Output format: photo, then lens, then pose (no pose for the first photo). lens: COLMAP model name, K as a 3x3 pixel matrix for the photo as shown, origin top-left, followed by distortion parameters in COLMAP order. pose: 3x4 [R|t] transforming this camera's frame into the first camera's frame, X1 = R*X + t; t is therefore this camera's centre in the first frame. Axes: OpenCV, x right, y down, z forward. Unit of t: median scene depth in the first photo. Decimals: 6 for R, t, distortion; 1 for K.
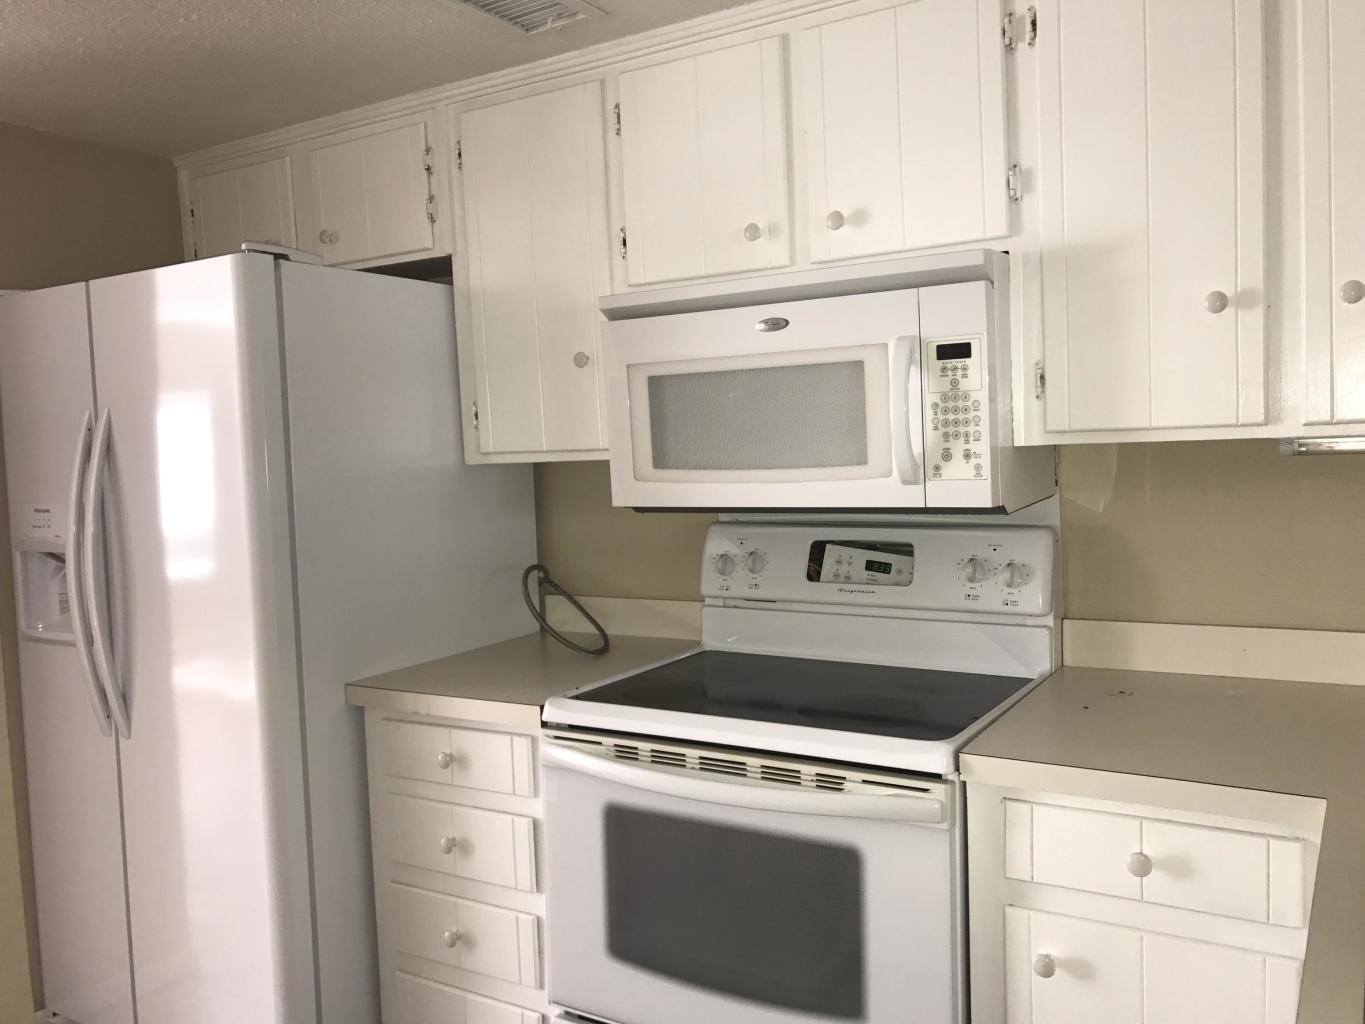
lens RADIAL K [[1124.4, 0, 677.4], [0, 1124.4, 514.3], [0, 0, 1]] dist [0.008518, 0.001571]
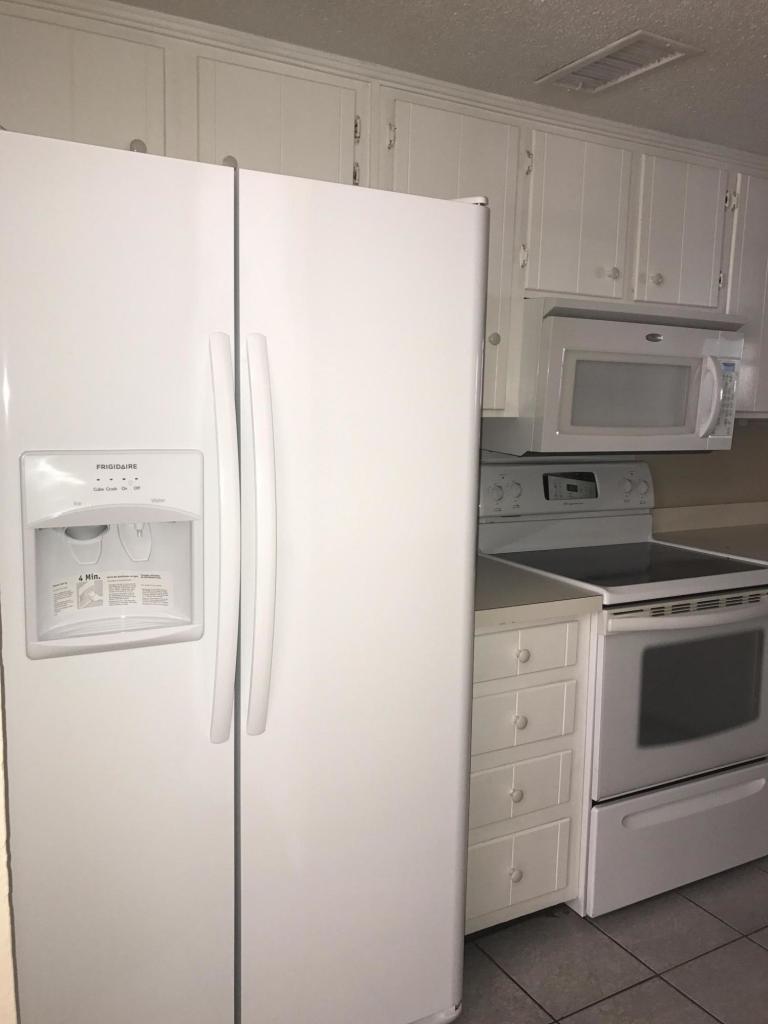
lens RADIAL K [[843.5, 0, 380.1], [0, 843.5, 509.8], [0, 0, 1]] dist [0.008518, 0.001571]
pose [[0.483789, -0.067668, 0.872565, -1.070101], [0.018270, 0.997570, 0.067233, -0.009640], [-0.874994, -0.016585, 0.483850, 0.678297]]
